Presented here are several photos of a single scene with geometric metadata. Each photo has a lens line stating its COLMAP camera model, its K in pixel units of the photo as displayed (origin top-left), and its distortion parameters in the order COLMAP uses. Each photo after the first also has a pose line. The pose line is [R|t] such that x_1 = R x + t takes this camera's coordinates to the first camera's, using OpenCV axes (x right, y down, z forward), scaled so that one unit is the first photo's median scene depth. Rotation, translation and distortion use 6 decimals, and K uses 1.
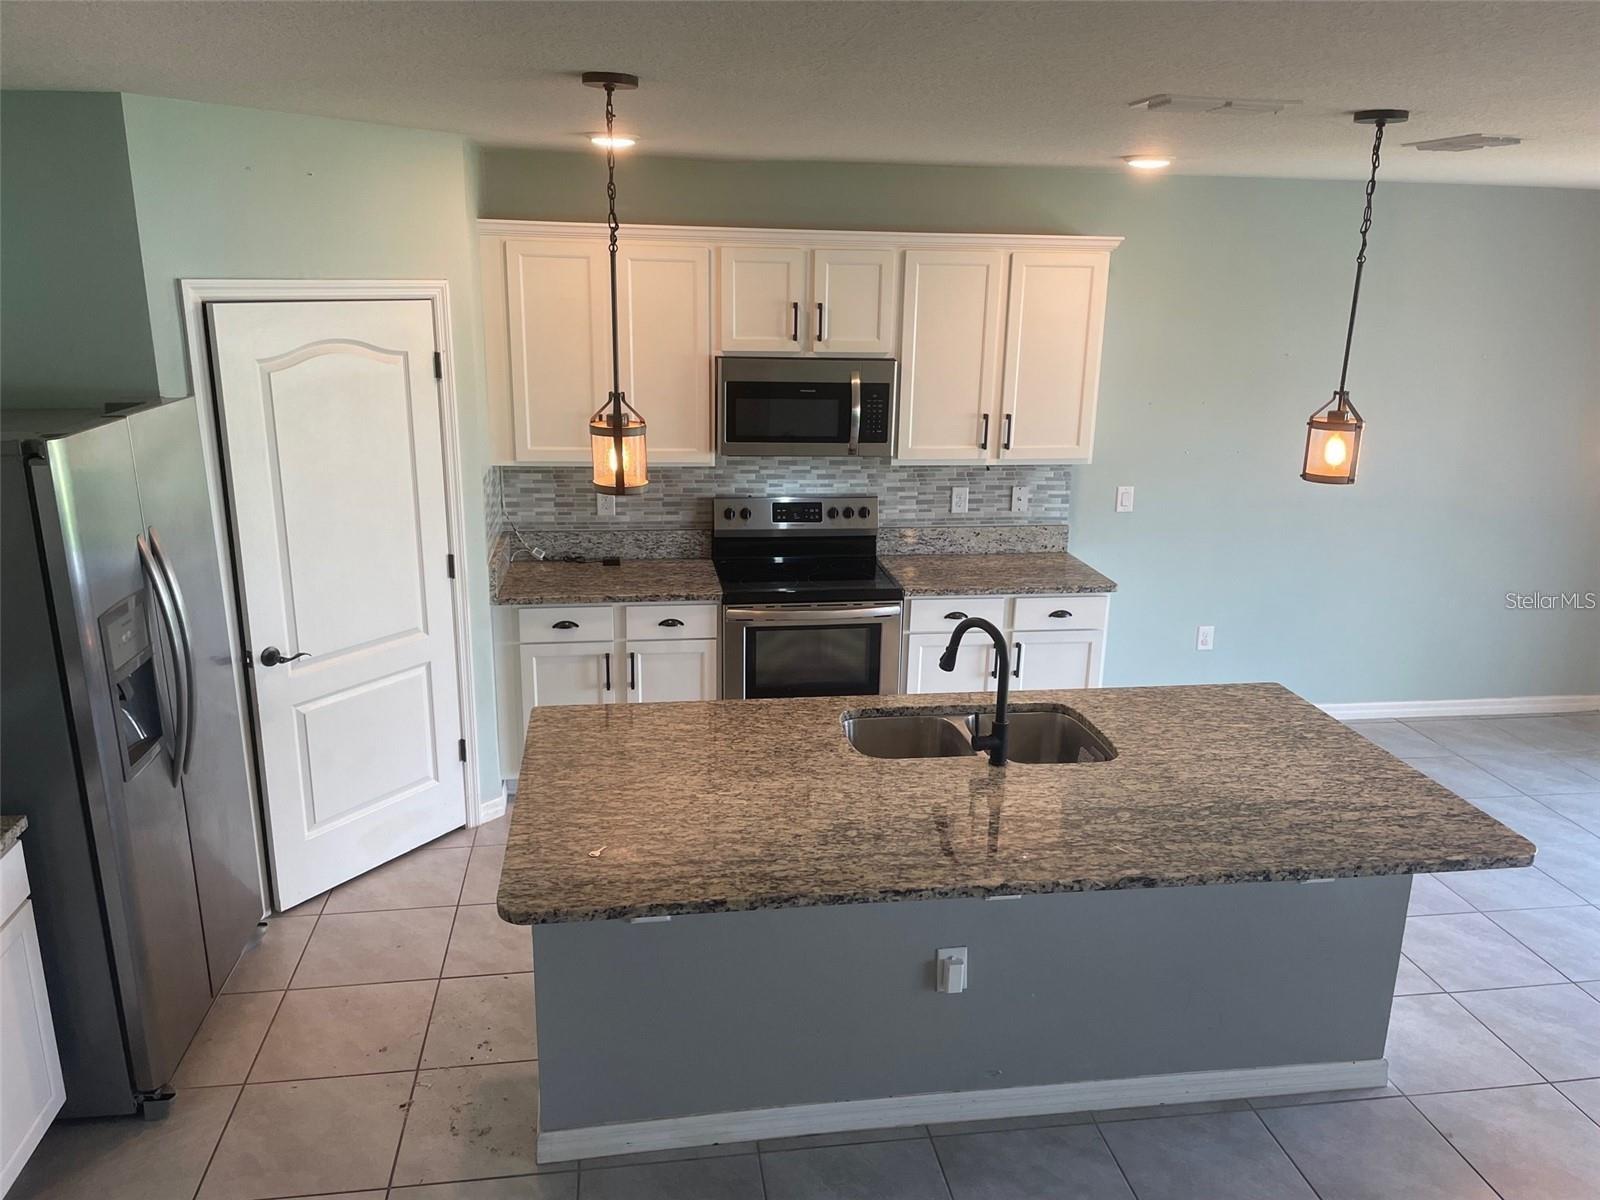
lens RADIAL K [[1195.0, 0, 800.0], [0, 1195.0, 600.0], [0, 0, 1]] dist [0.102303, -0.134048]
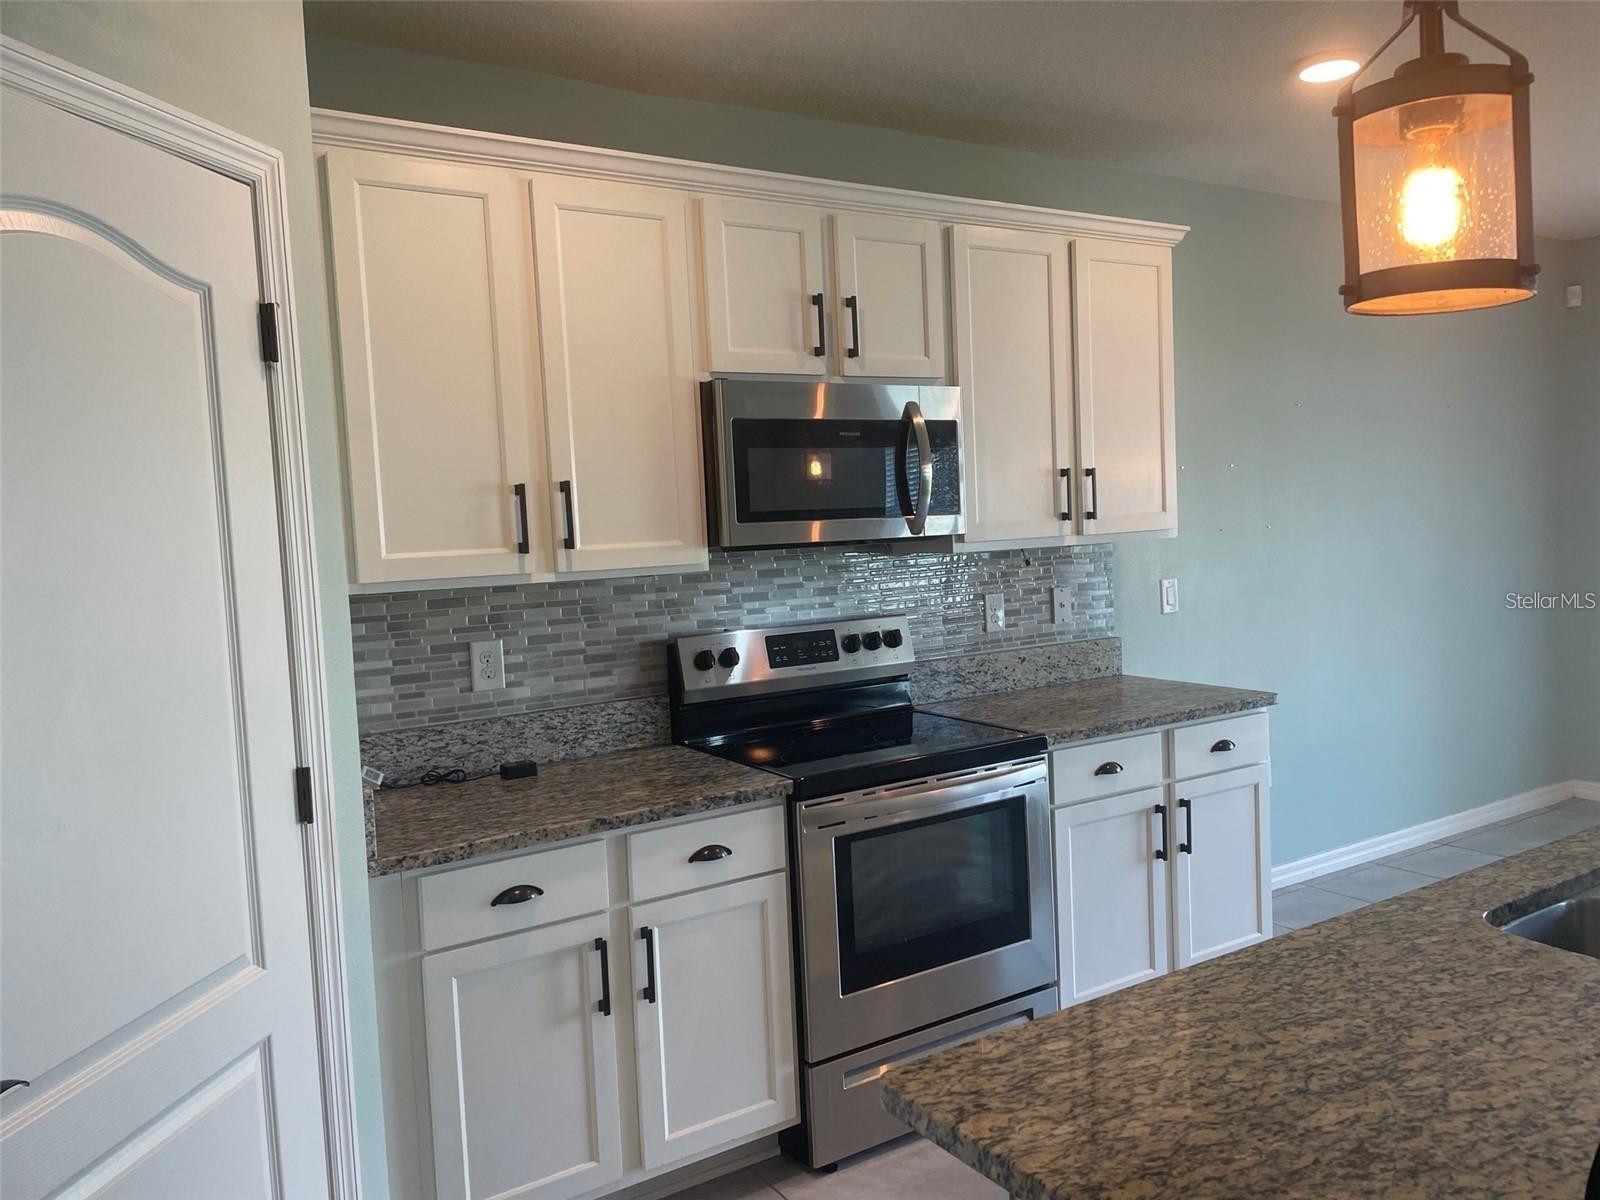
lens RADIAL K [[1195.0, 0, 800.0], [0, 1195.0, 600.0], [0, 0, 1]] dist [0.102303, -0.134048]
pose [[0.910371, -0.087854, 0.404359, -0.253766], [0.169262, 0.970771, -0.170159, 0.006955], [-0.377591, 0.223350, 0.898632, 0.449339]]
